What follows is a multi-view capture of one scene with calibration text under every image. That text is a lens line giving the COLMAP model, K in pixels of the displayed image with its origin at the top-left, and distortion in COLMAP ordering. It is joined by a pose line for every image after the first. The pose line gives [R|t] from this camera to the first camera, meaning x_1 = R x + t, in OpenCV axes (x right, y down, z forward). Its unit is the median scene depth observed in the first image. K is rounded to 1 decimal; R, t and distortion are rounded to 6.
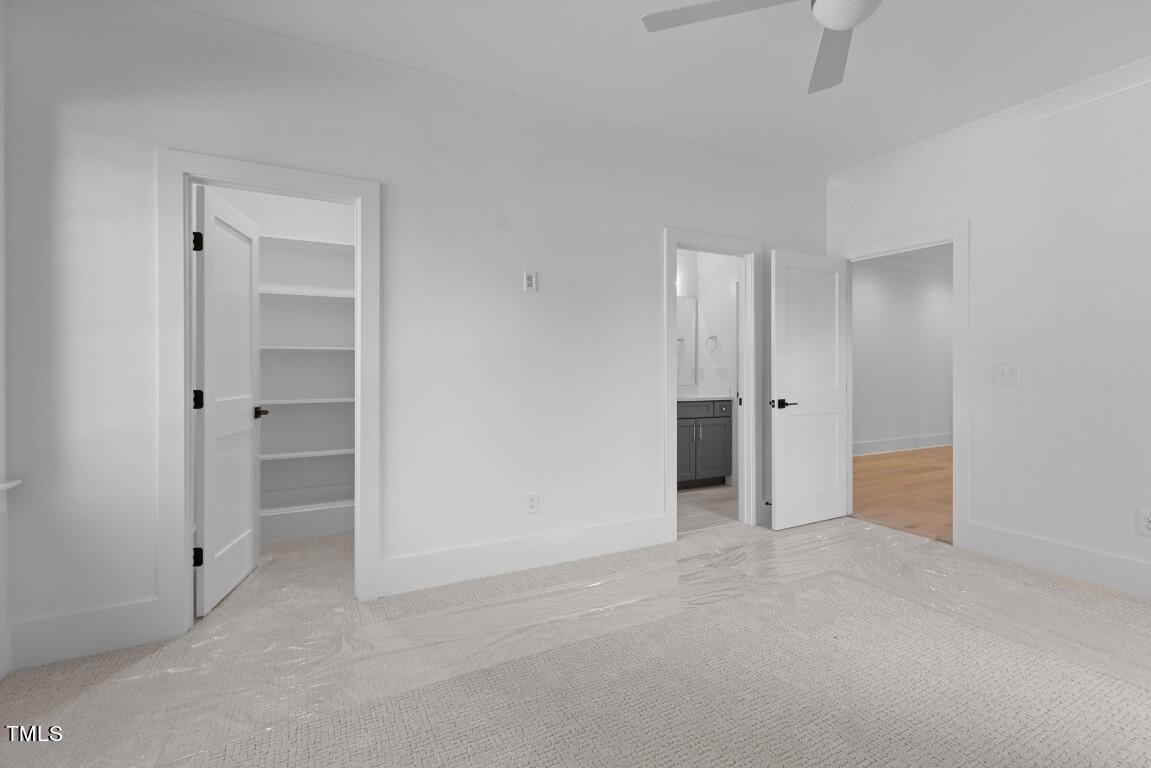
lens RADIAL K [[515.1, 0, 579.0], [0, 515.1, 379.4], [0, 0, 1]] dist [0.006717, -0.000809]
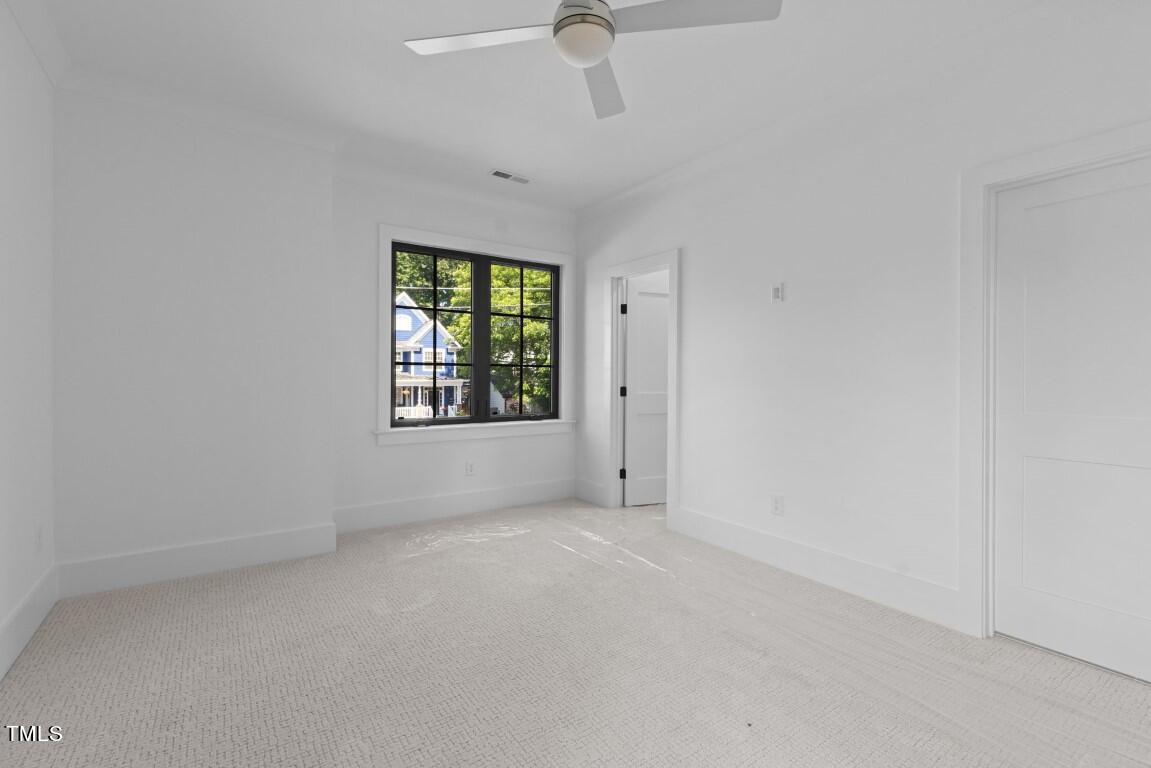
lens RADIAL K [[515.1, 0, 579.0], [0, 515.1, 379.4], [0, 0, 1]] dist [0.006717, -0.000809]
pose [[0.170362, 0.005333, -0.985367, 1.082469], [-0.015774, 0.999872, 0.002684, -0.007915], [0.985255, 0.015086, 0.170424, 0.499538]]
